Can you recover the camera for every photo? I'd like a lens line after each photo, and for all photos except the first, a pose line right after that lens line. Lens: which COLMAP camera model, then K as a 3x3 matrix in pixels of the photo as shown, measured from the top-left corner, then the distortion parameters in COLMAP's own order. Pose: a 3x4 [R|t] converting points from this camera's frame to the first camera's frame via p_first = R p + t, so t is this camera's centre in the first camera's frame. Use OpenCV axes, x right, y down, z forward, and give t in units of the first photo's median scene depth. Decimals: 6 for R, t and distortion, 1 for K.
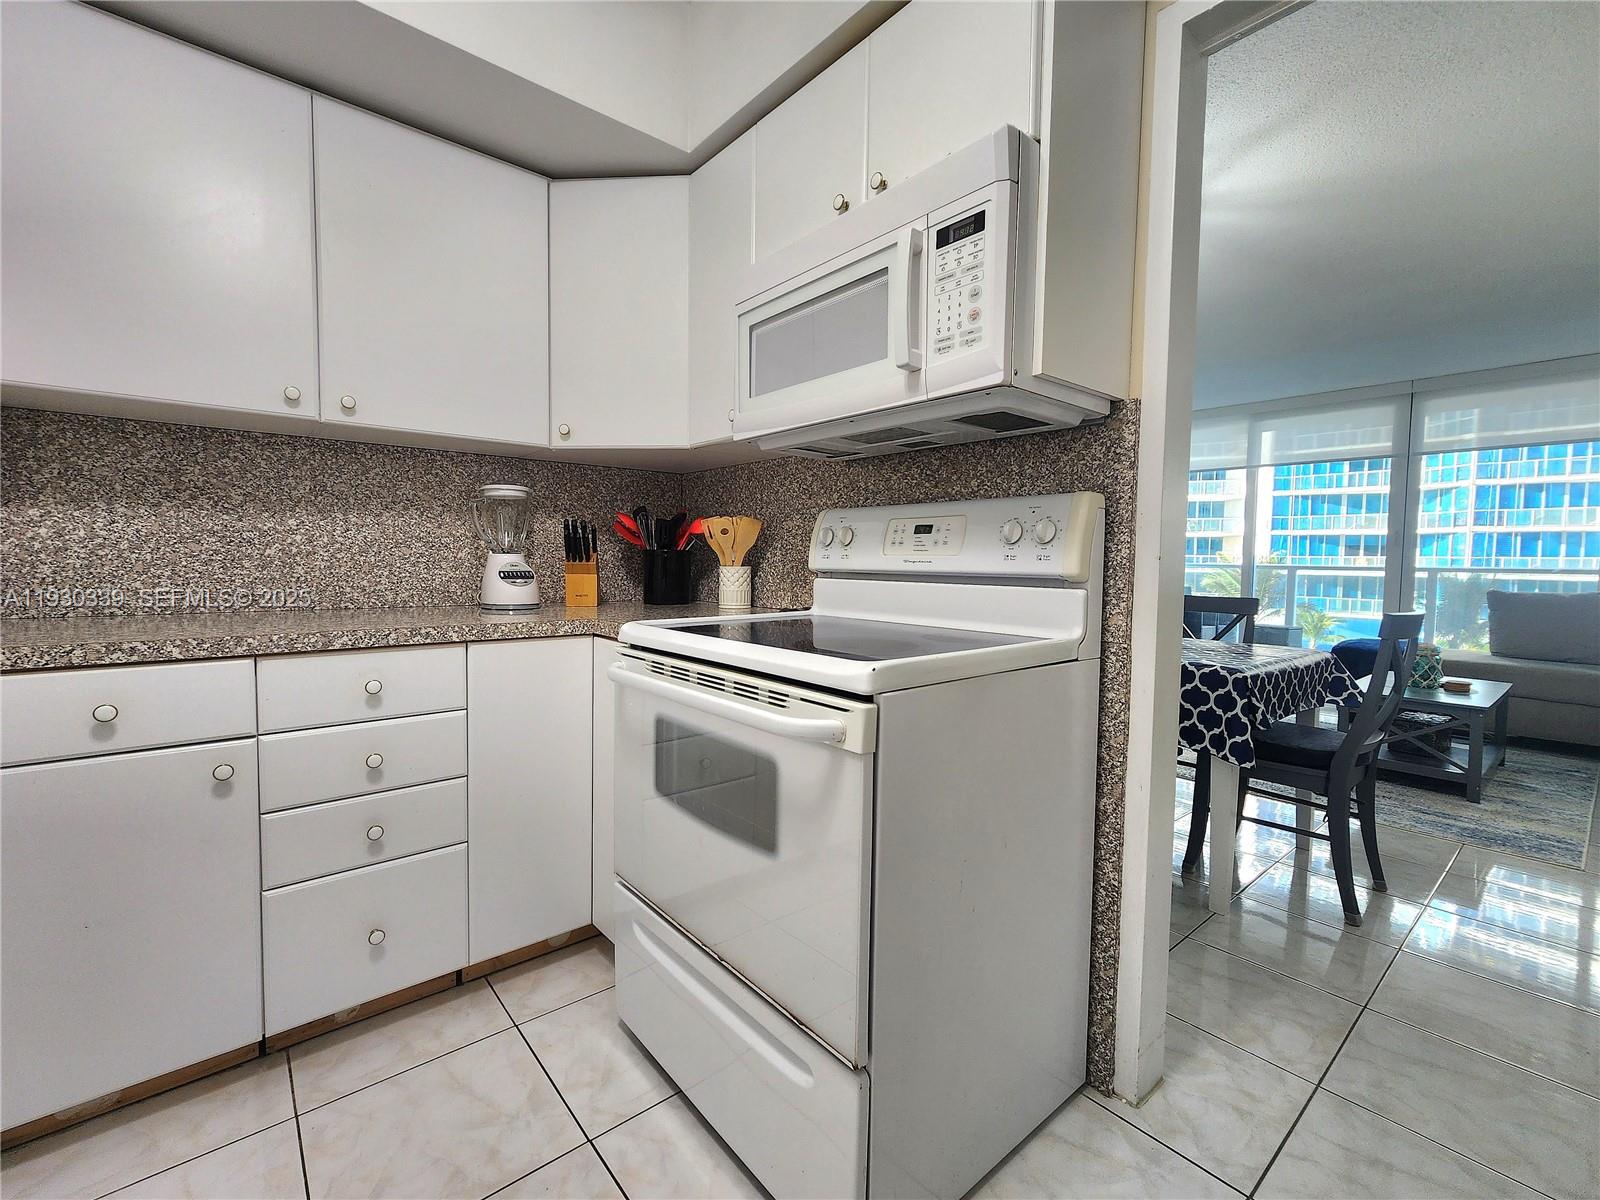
lens RADIAL K [[694.8, 0, 799.7], [0, 694.8, 594.3], [0, 0, 1]] dist [0.003244, 0.001892]
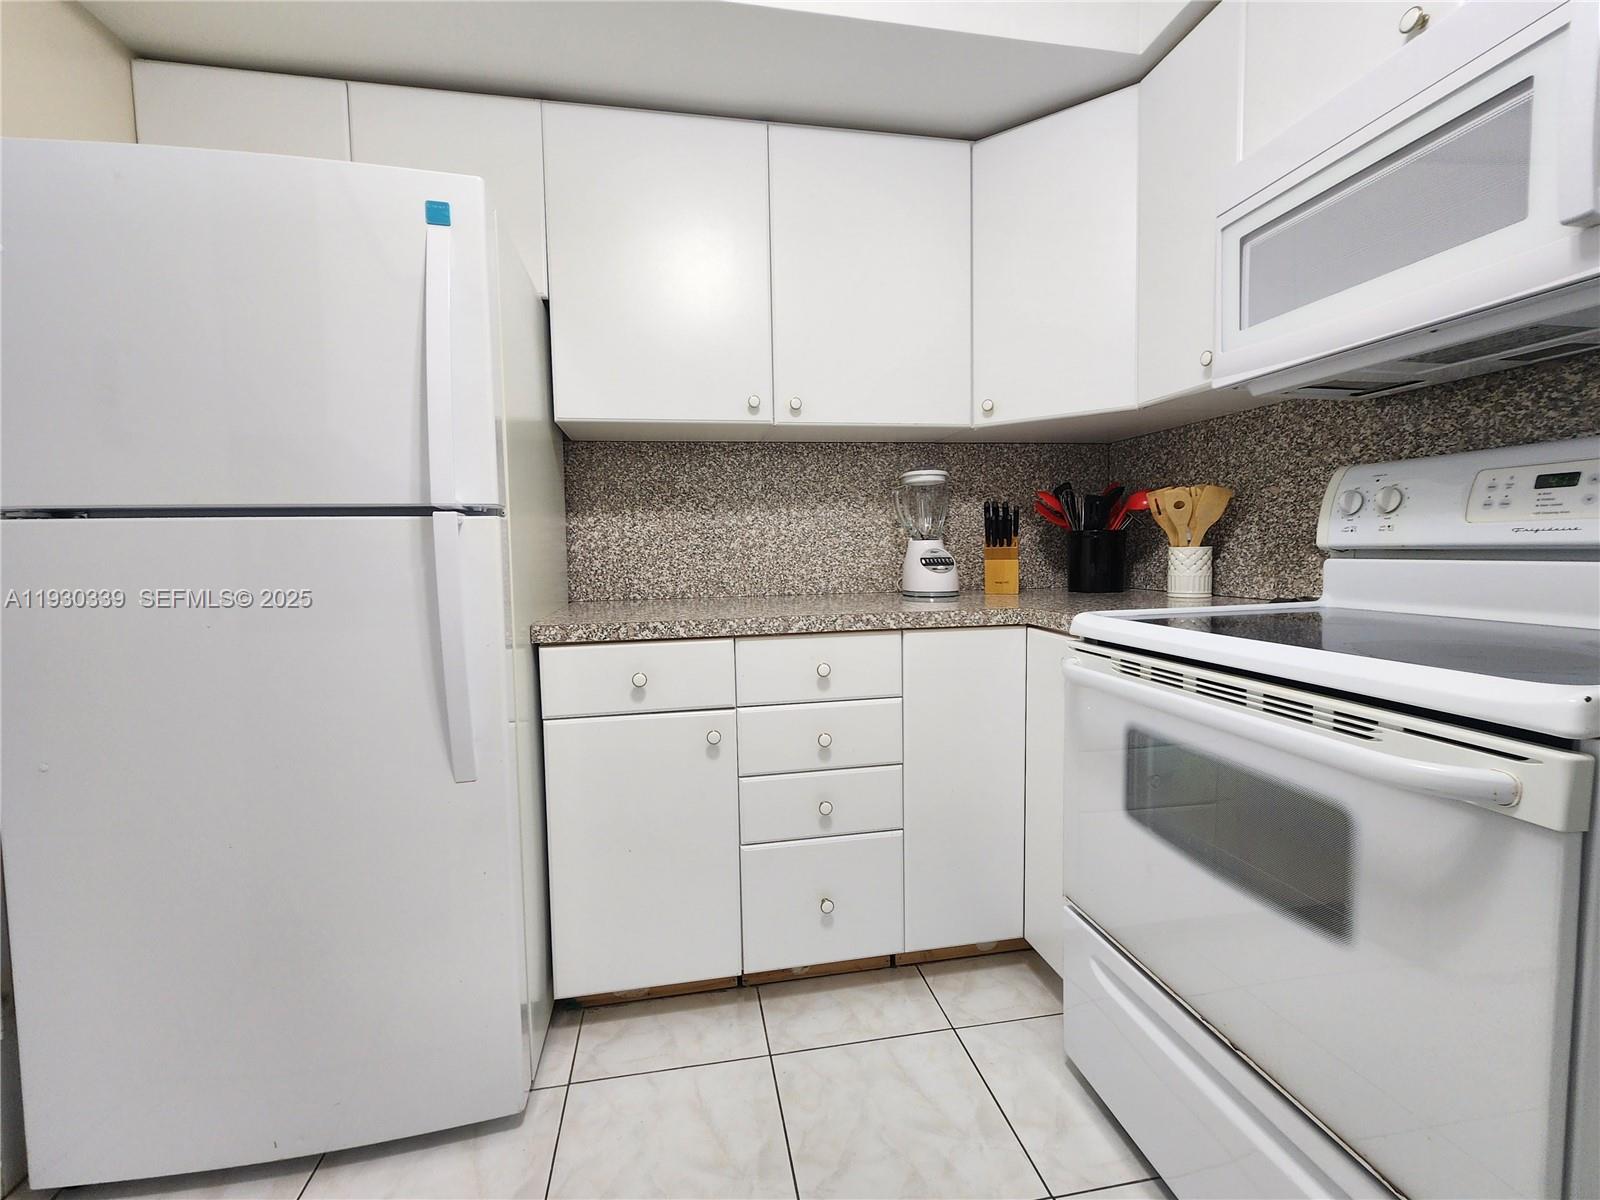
lens RADIAL K [[694.8, 0, 799.7], [0, 694.8, 594.3], [0, 0, 1]] dist [0.003244, 0.001892]
pose [[0.870548, 0.005392, -0.492054, -0.112621], [0.003603, 0.999843, 0.017332, 0.000550], [0.492070, -0.016861, 0.870392, 0.061717]]
